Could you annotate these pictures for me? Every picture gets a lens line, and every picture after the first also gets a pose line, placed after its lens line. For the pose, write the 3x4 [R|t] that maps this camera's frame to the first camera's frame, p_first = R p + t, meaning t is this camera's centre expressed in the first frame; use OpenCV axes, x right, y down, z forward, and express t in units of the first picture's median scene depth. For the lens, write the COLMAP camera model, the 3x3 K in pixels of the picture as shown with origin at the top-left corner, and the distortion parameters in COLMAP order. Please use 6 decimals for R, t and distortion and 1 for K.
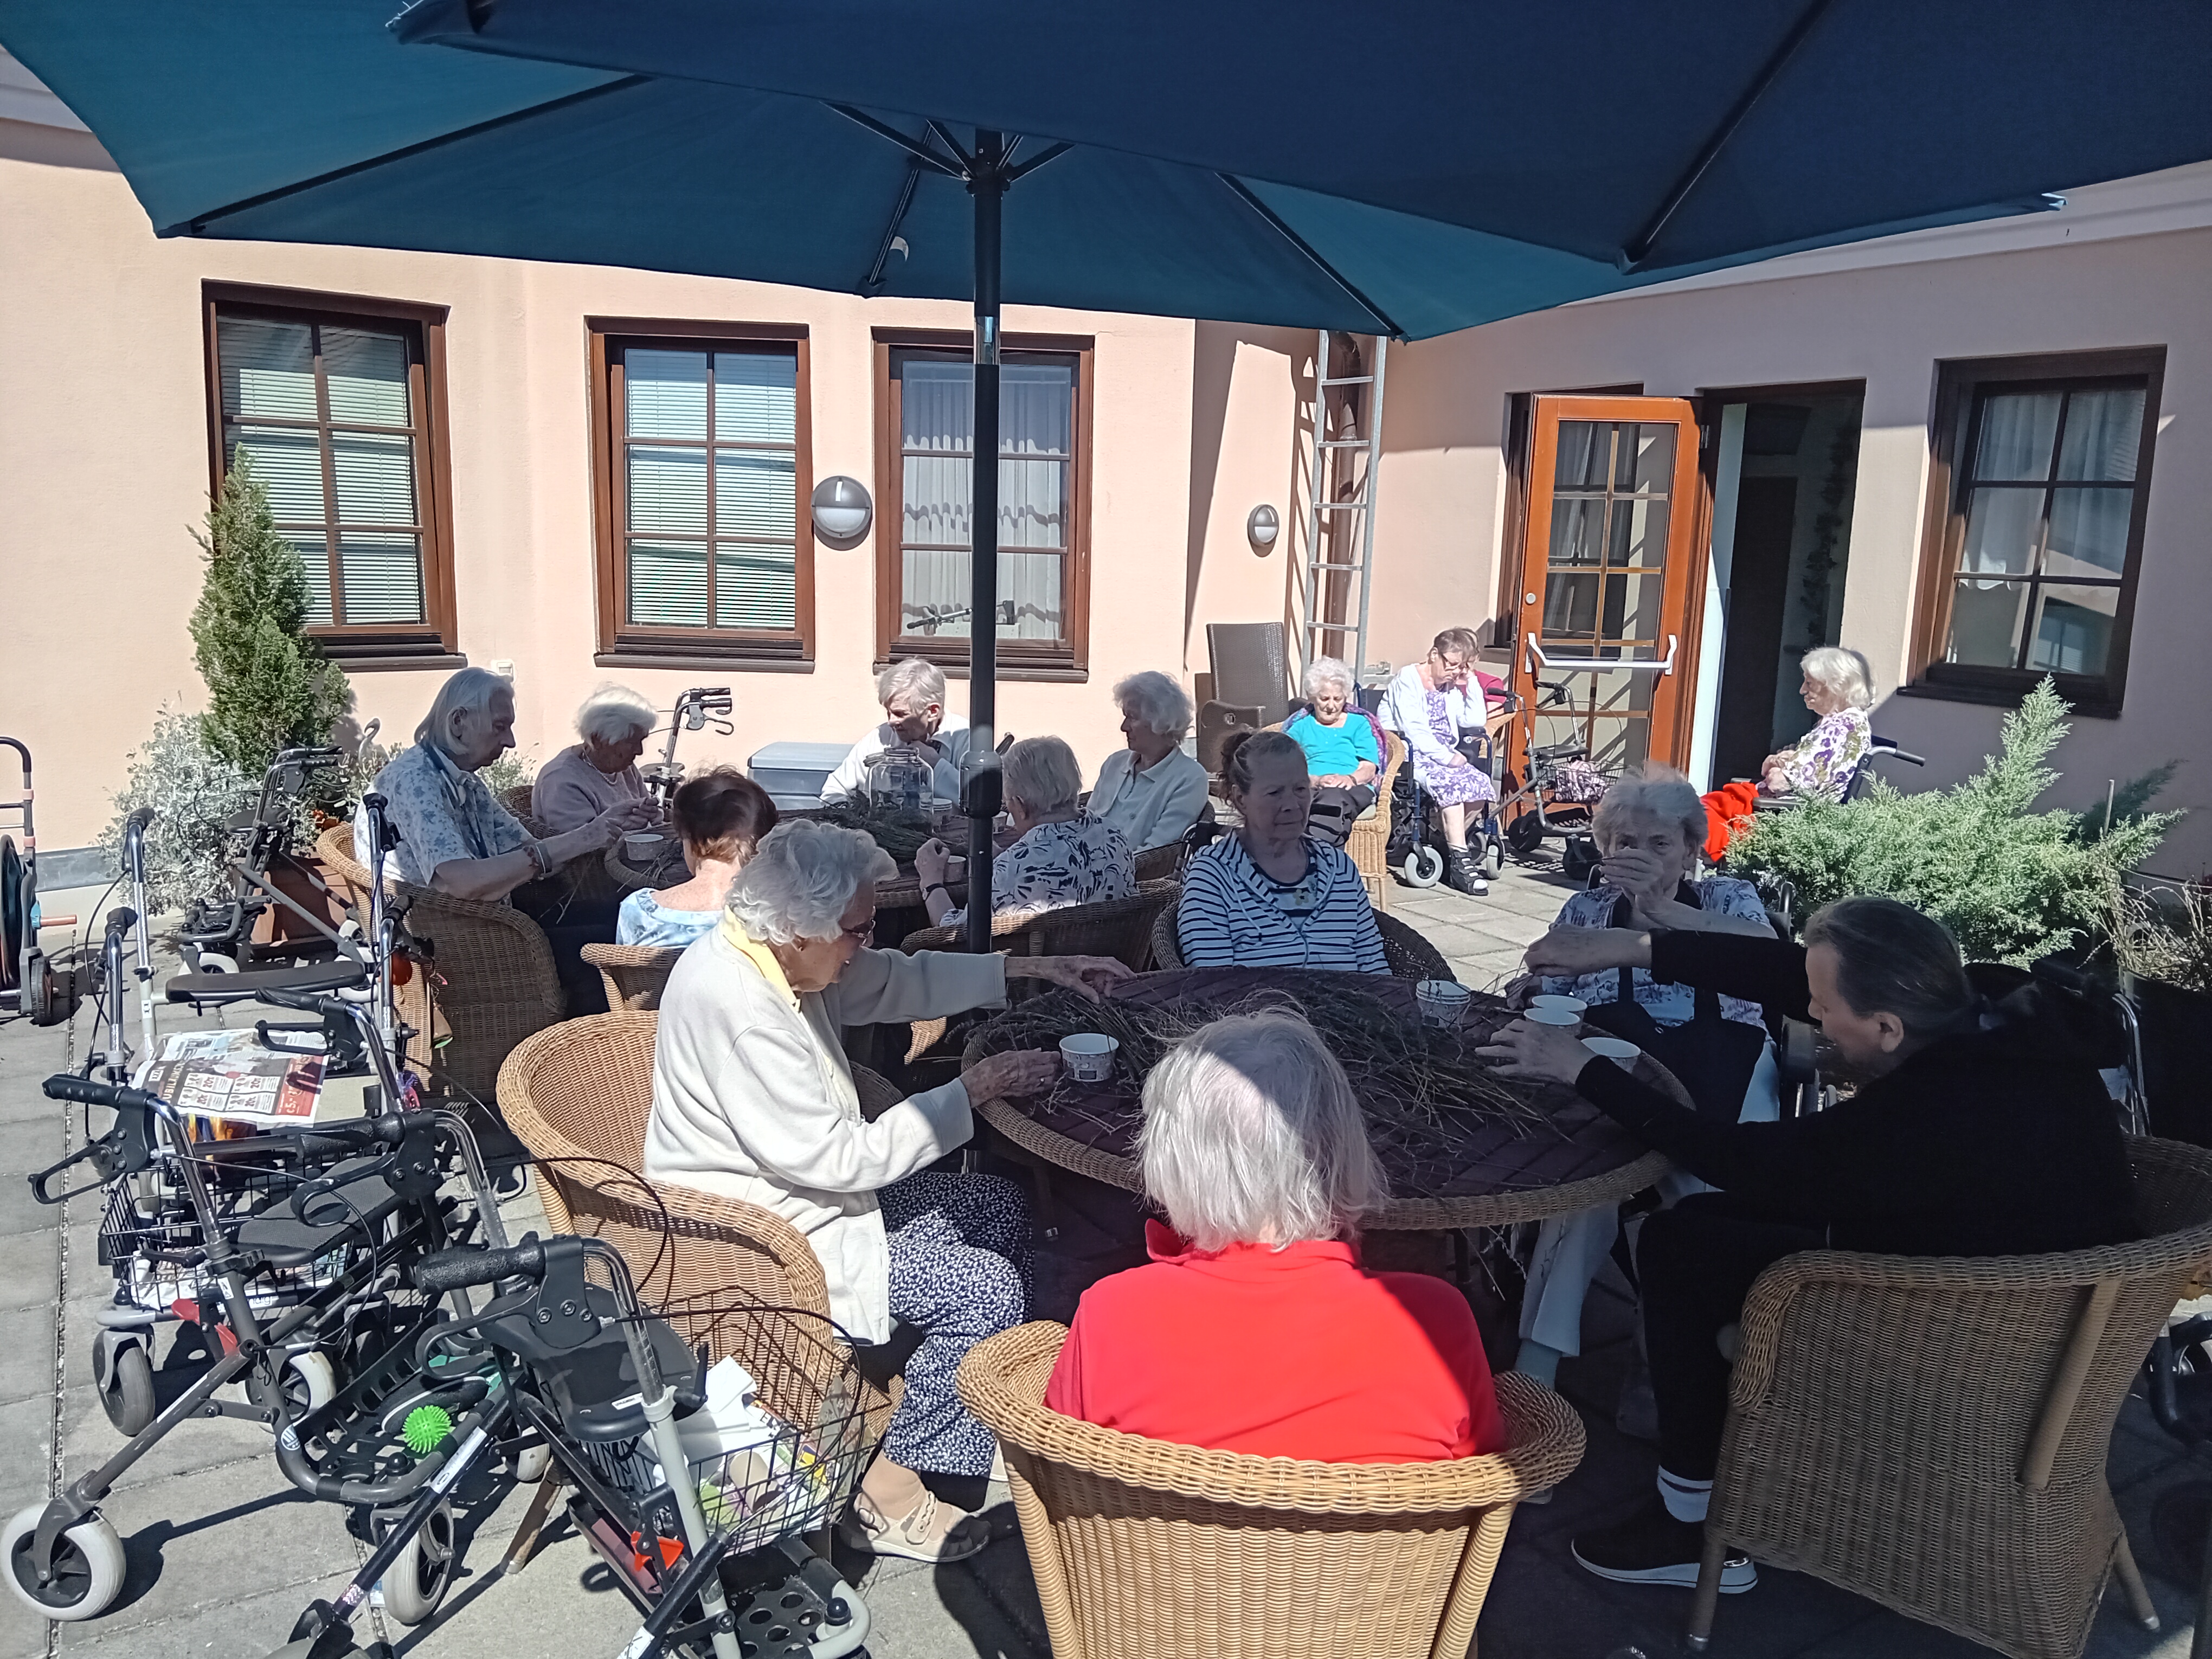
lens RADIAL K [[1583.6, 0, 1121.8], [0, 1583.6, 829.9], [0, 0, 1]] dist [0.015679, -0.035017]
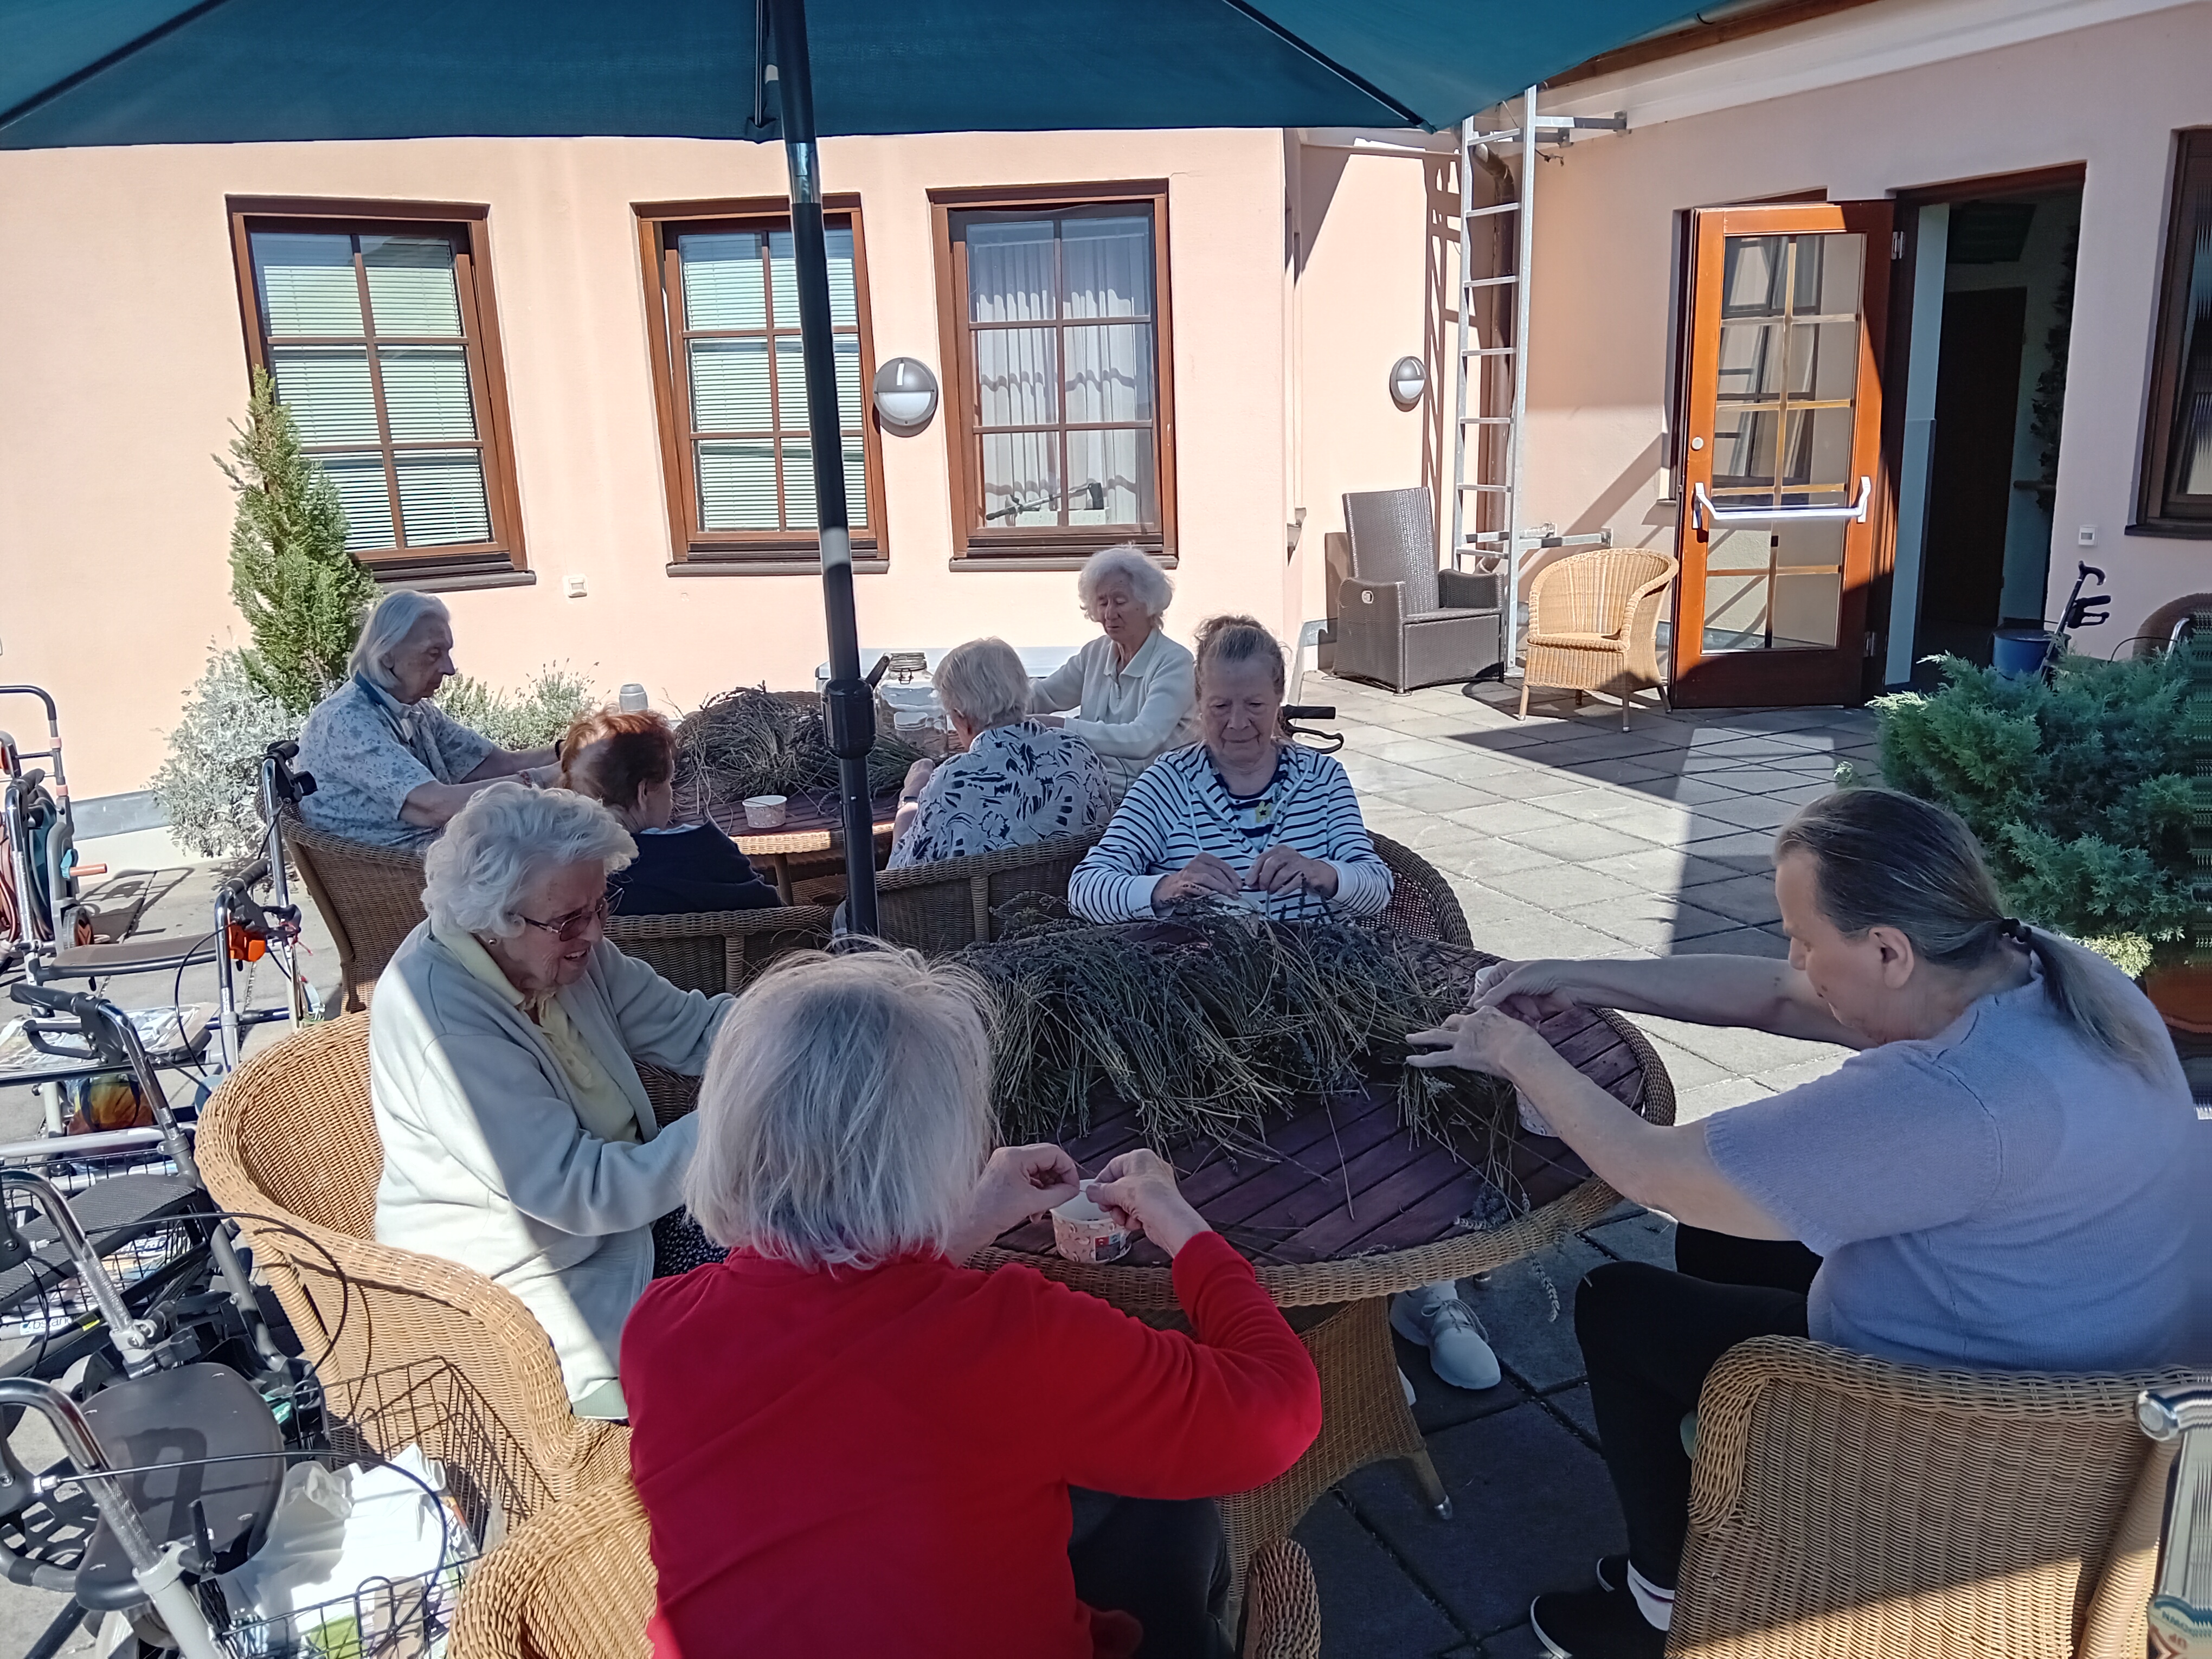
lens RADIAL K [[1583.6, 0, 1154.4], [0, 1583.6, 819.8], [0, 0, 1]] dist [0.015679, -0.035017]
pose [[0.990920, -0.029295, -0.131220, 0.082487], [0.038625, 0.996859, 0.069132, -0.011915], [0.128782, -0.073573, 0.988940, 0.082439]]
